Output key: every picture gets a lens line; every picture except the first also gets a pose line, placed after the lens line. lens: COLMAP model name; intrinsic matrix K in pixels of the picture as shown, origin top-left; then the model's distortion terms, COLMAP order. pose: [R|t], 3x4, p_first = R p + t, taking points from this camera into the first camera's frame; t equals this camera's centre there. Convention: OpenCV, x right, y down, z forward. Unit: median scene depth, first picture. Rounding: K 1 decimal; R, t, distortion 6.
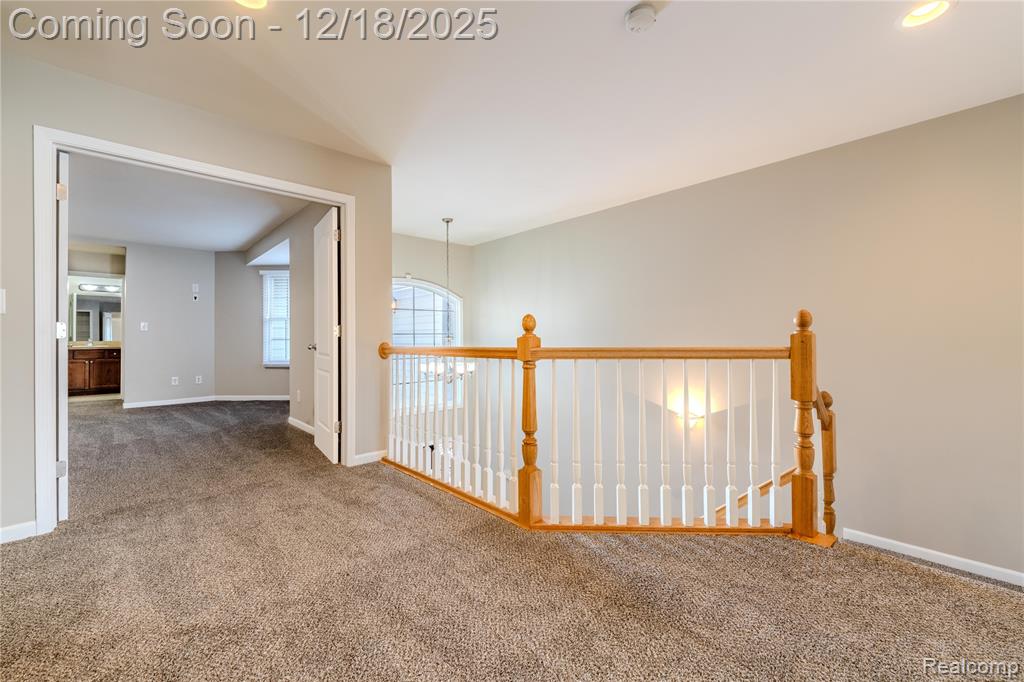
lens RADIAL K [[415.6, 0, 509.2], [0, 415.6, 339.7], [0, 0, 1]] dist [-0.001511, -0.000248]
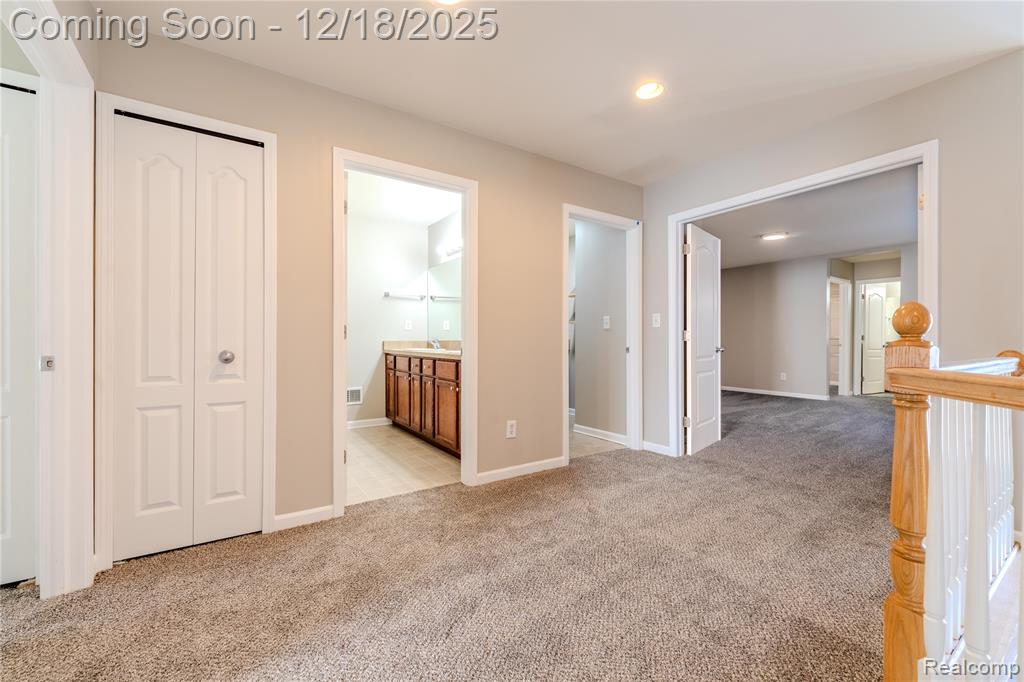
lens RADIAL K [[415.6, 0, 509.2], [0, 415.6, 339.7], [0, 0, 1]] dist [-0.001511, -0.000248]
pose [[-0.153240, 0.004396, -0.988179, 0.614000], [-0.004285, 0.999978, 0.005113, -0.011605], [0.988180, 0.005018, -0.153217, 0.573906]]
